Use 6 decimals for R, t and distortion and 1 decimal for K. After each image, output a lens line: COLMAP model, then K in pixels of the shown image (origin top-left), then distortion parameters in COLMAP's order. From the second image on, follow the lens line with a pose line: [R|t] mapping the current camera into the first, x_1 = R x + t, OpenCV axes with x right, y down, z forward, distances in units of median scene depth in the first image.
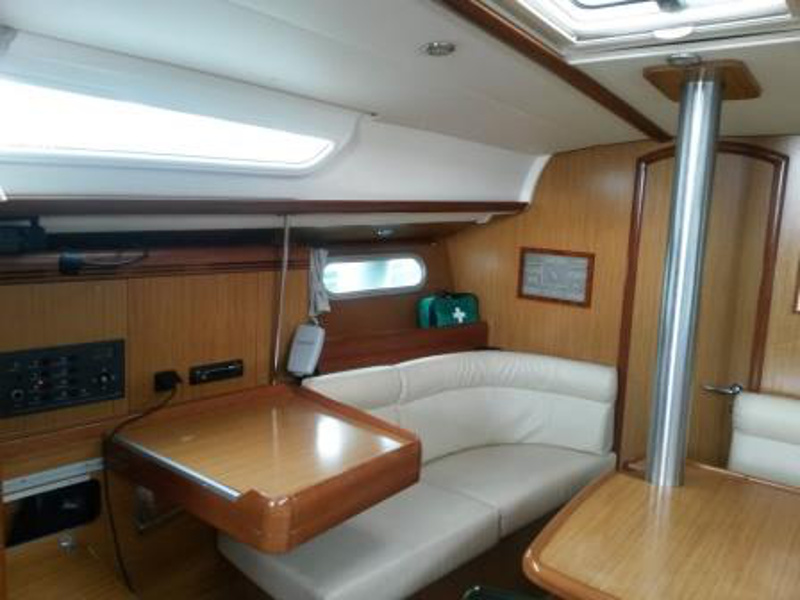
lens RADIAL K [[657.9, 0, 397.1], [0, 657.9, 297.6], [0, 0, 1]] dist [0.110187, -0.130420]
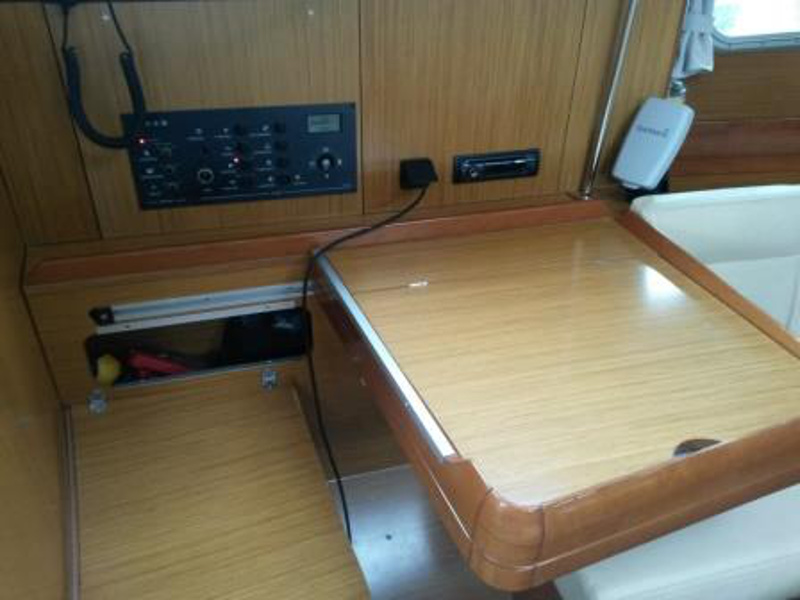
lens RADIAL K [[657.9, 0, 397.1], [0, 657.9, 297.6], [0, 0, 1]] dist [0.110187, -0.130420]
pose [[0.871353, 0.227722, -0.434610, -0.052565], [-0.049167, 0.921840, 0.384440, -0.011168], [0.488186, -0.313615, 0.814445, 0.414929]]
